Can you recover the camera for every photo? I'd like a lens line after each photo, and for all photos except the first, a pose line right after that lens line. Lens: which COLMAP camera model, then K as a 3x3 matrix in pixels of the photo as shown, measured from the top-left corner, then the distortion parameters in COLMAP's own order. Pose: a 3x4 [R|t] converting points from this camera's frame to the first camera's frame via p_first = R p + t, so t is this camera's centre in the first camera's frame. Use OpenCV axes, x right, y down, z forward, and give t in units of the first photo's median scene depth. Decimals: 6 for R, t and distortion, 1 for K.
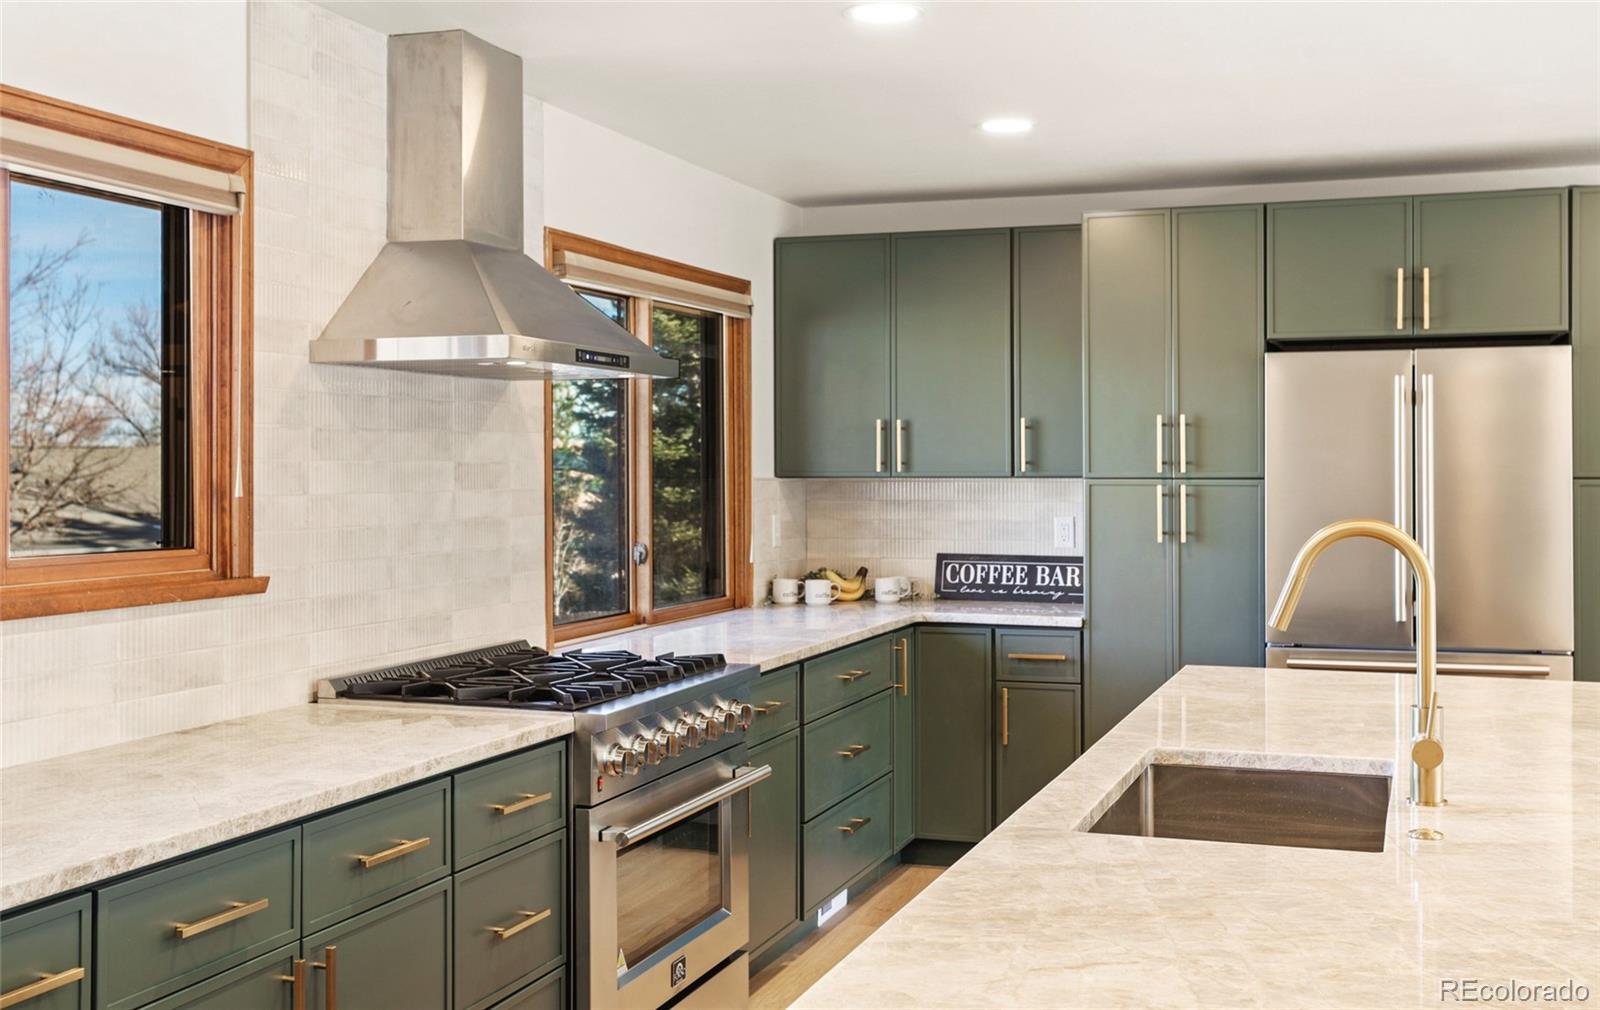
lens RADIAL K [[1785.0, 0, 799.2], [0, 1785.0, 495.6], [0, 0, 1]] dist [0.008154, 0.000000]
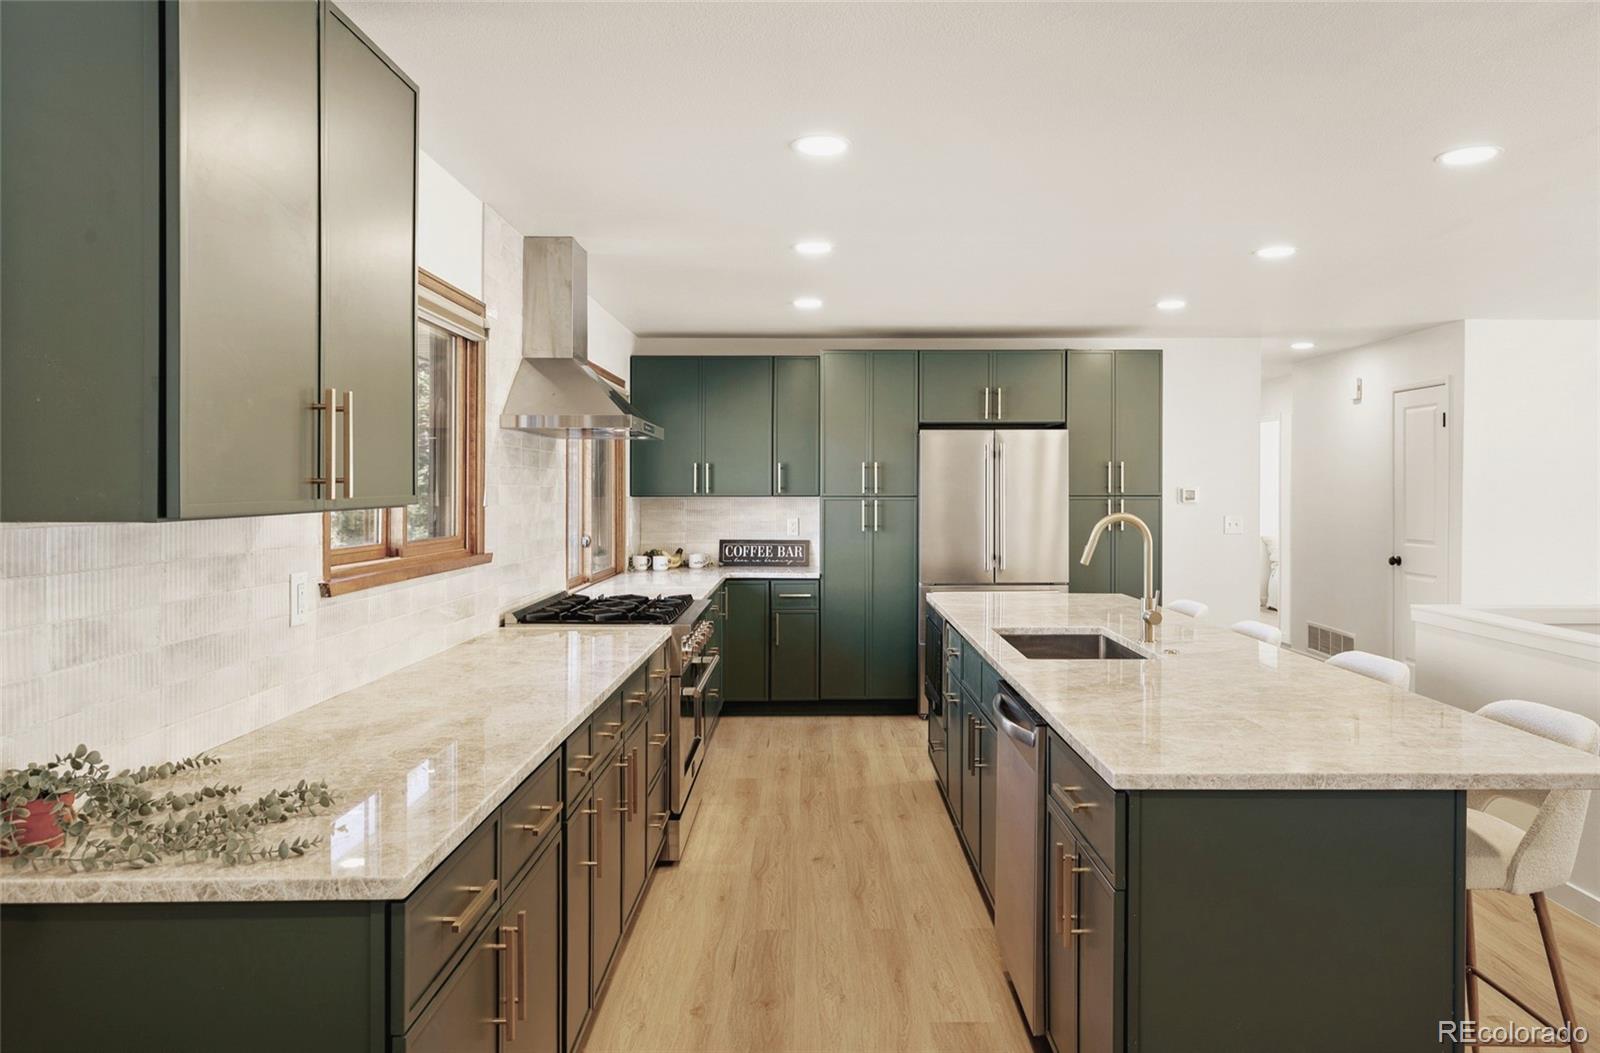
lens RADIAL K [[1119.9, 0, 801.4], [0, 1119.9, 526.8], [0, 0, 1]] dist [-0.007881, 0.000207]
pose [[0.943255, -0.009795, 0.331924, -0.238213], [0.005001, 0.999871, 0.015294, 0.003602], [-0.332030, -0.012766, 0.943182, -0.071227]]
